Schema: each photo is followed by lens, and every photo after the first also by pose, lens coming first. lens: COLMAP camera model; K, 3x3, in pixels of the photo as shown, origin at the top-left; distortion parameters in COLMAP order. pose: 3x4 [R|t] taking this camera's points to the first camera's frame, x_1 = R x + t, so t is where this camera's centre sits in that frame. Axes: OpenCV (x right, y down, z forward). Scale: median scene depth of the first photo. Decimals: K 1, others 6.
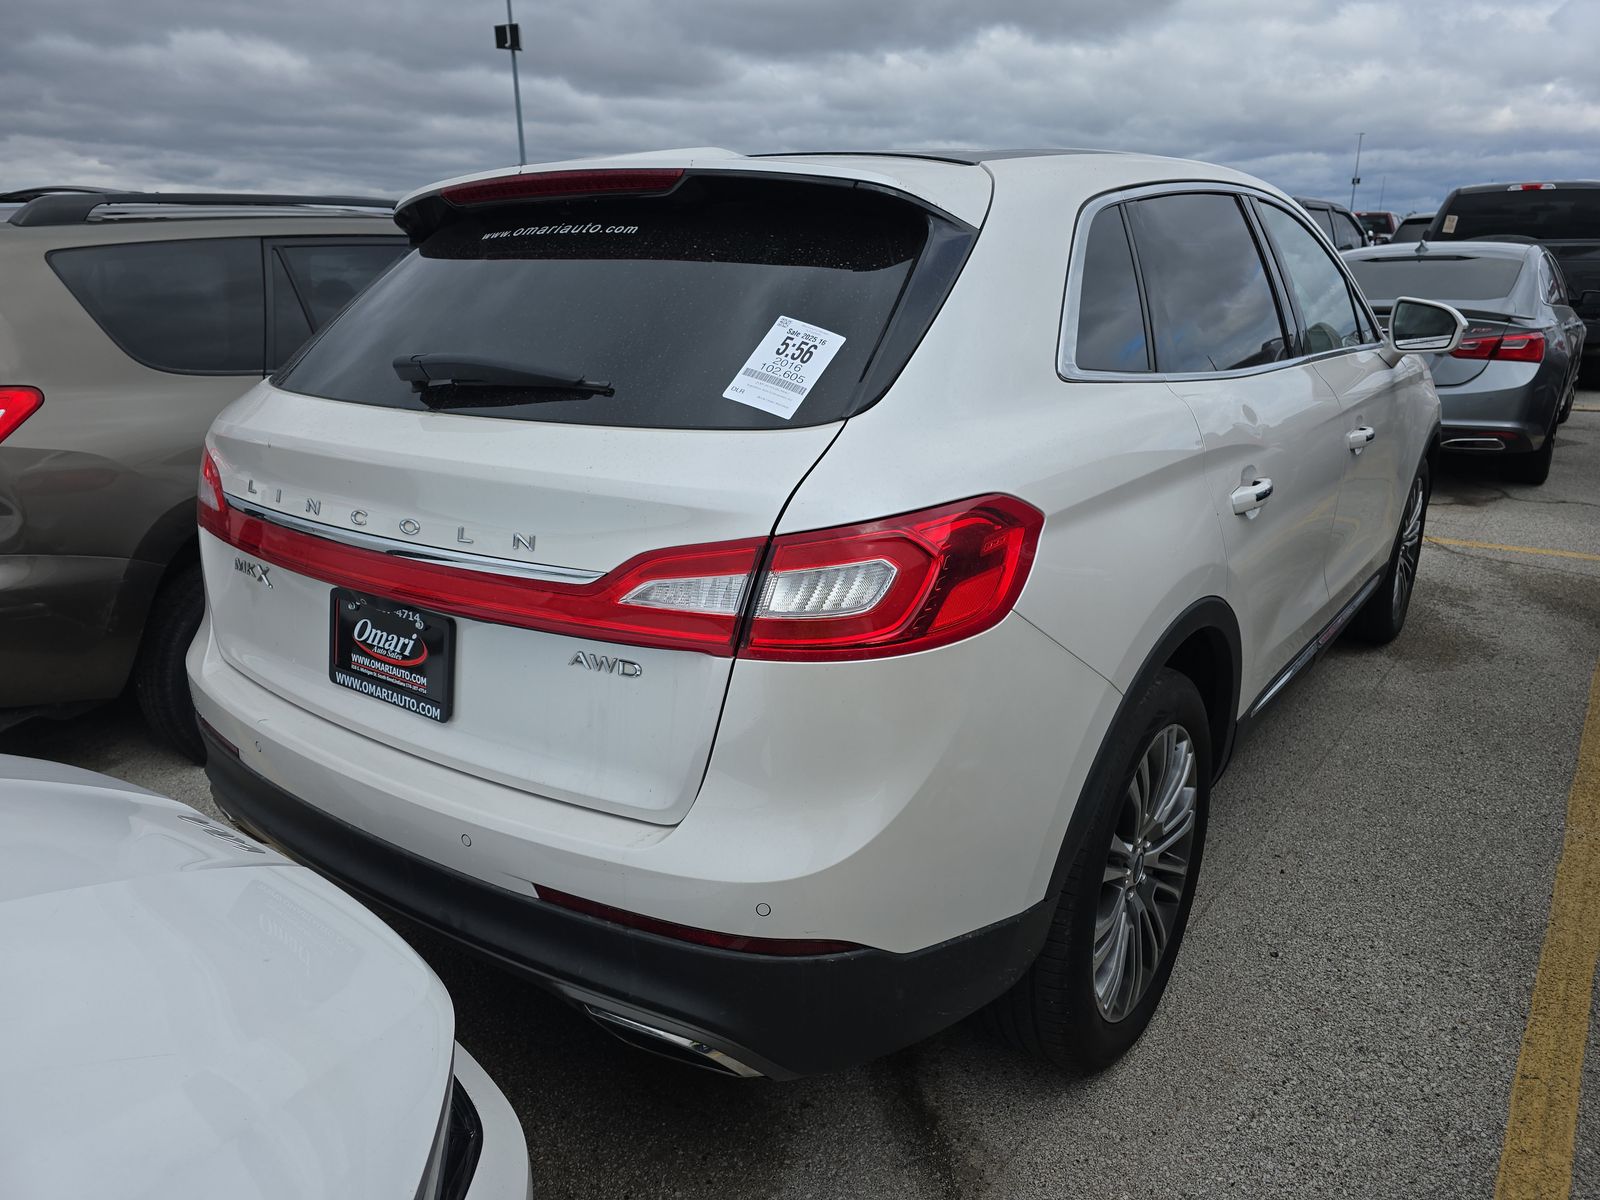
lens RADIAL K [[1077.8, 0, 794.8], [0, 1077.8, 617.6], [0, 0, 1]] dist [0.069488, -0.068547]
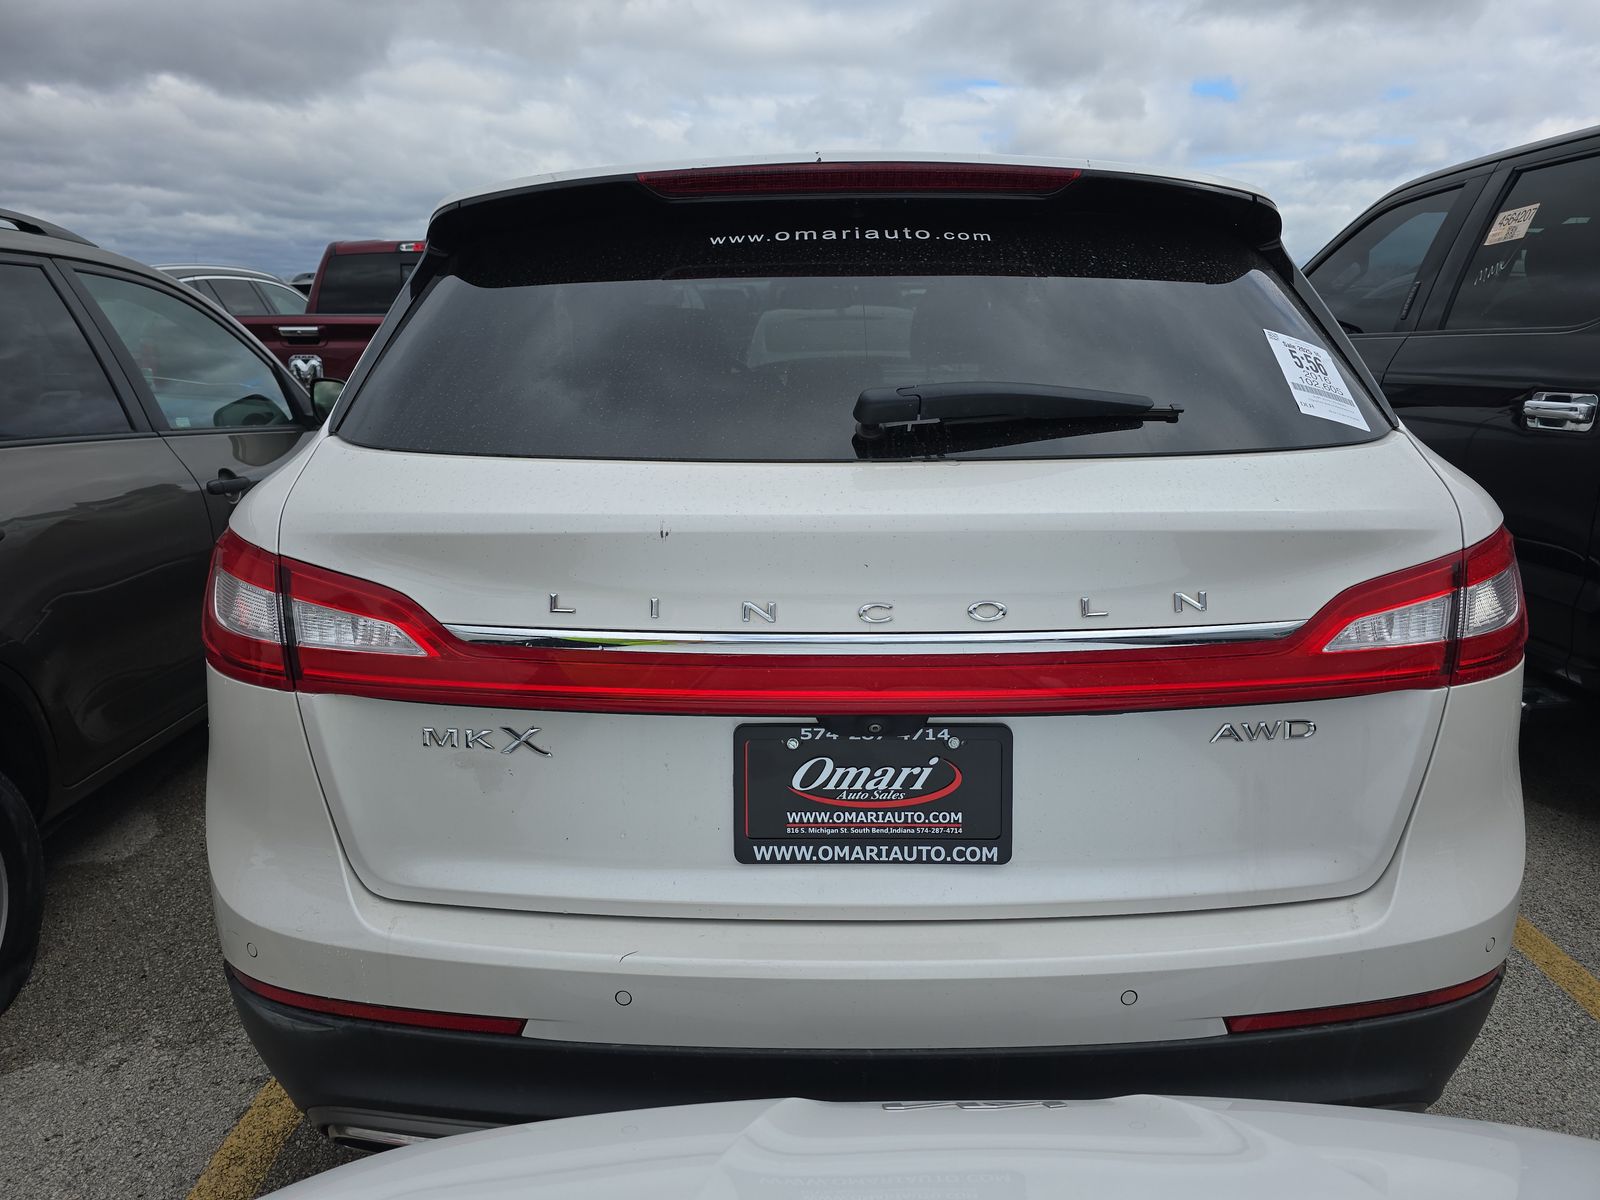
lens RADIAL K [[1077.8, 0, 794.8], [0, 1077.8, 617.6], [0, 0, 1]] dist [0.069488, -0.068547]
pose [[0.803646, -0.148966, 0.576162, -0.829903], [0.176778, 0.984219, 0.007893, -0.101170], [-0.568245, 0.095509, 0.817298, 0.435532]]
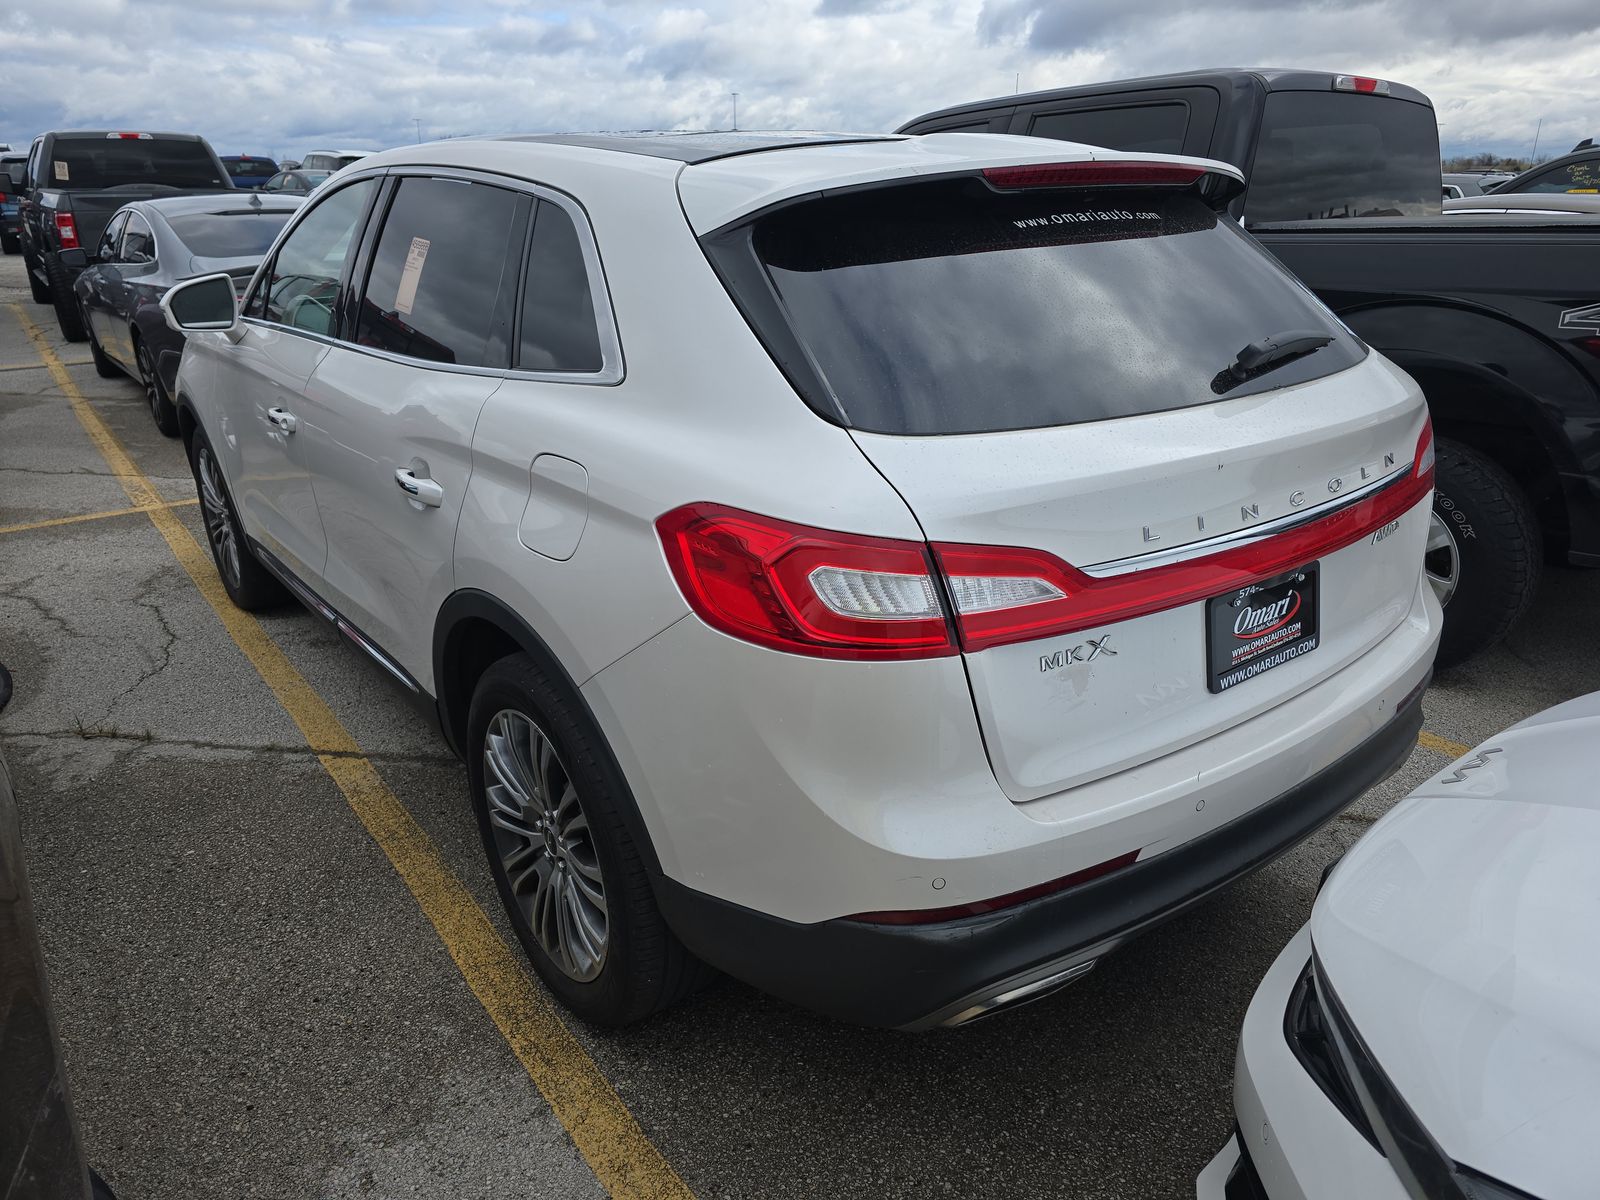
lens RADIAL K [[1077.8, 0, 794.8], [0, 1077.8, 617.6], [0, 0, 1]] dist [0.069488, -0.068547]
pose [[0.272992, -0.345158, 0.897965, -1.478748], [0.301820, 0.917021, 0.260726, -0.397077], [-0.913444, 0.199848, 0.354515, 1.061173]]
